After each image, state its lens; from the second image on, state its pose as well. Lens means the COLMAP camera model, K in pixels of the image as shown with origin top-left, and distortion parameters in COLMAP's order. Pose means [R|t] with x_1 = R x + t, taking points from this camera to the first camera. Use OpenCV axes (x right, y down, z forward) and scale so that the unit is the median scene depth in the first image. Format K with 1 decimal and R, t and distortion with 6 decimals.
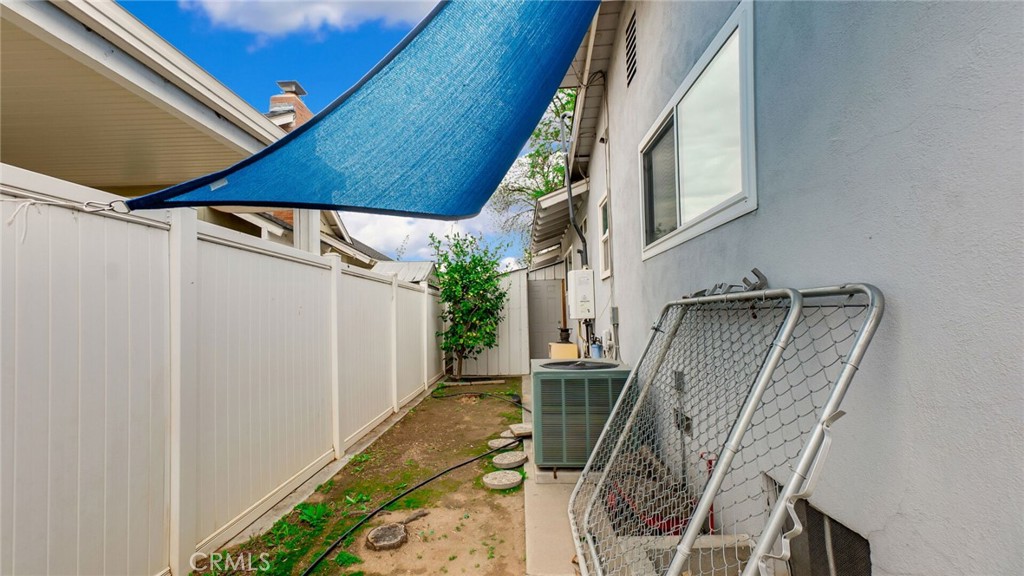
lens RADIAL K [[462.0, 0, 508.1], [0, 462.0, 311.5], [0, 0, 1]] dist [-0.000179, -0.000162]
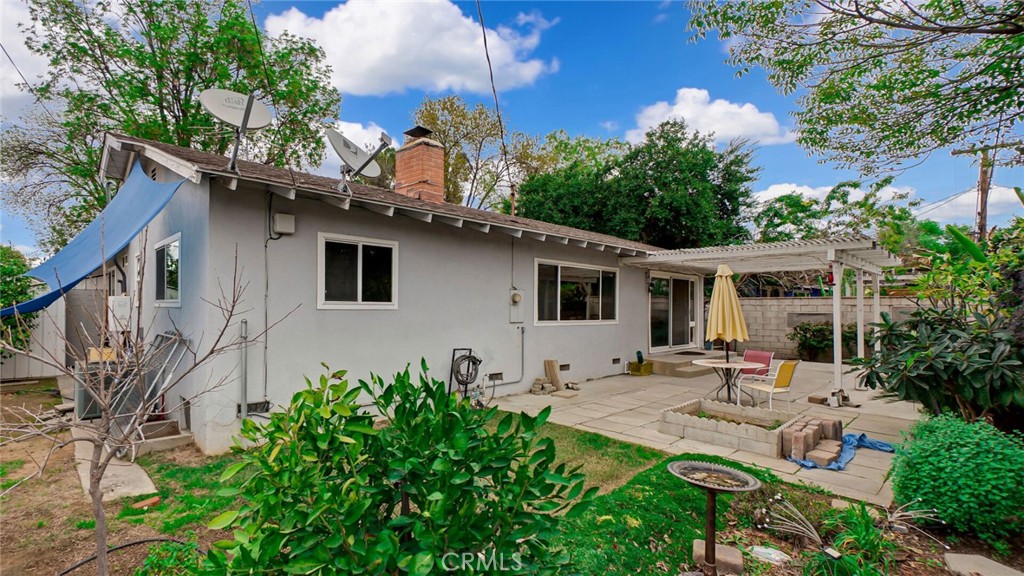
lens RADIAL K [[462.0, 0, 508.1], [0, 462.0, 311.5], [0, 0, 1]] dist [-0.000179, -0.000162]
pose [[0.680579, 0.008514, 0.732625, -0.069906], [-0.026490, 0.999565, 0.012992, -0.093028], [-0.732196, -0.028249, 0.680508, -0.839807]]
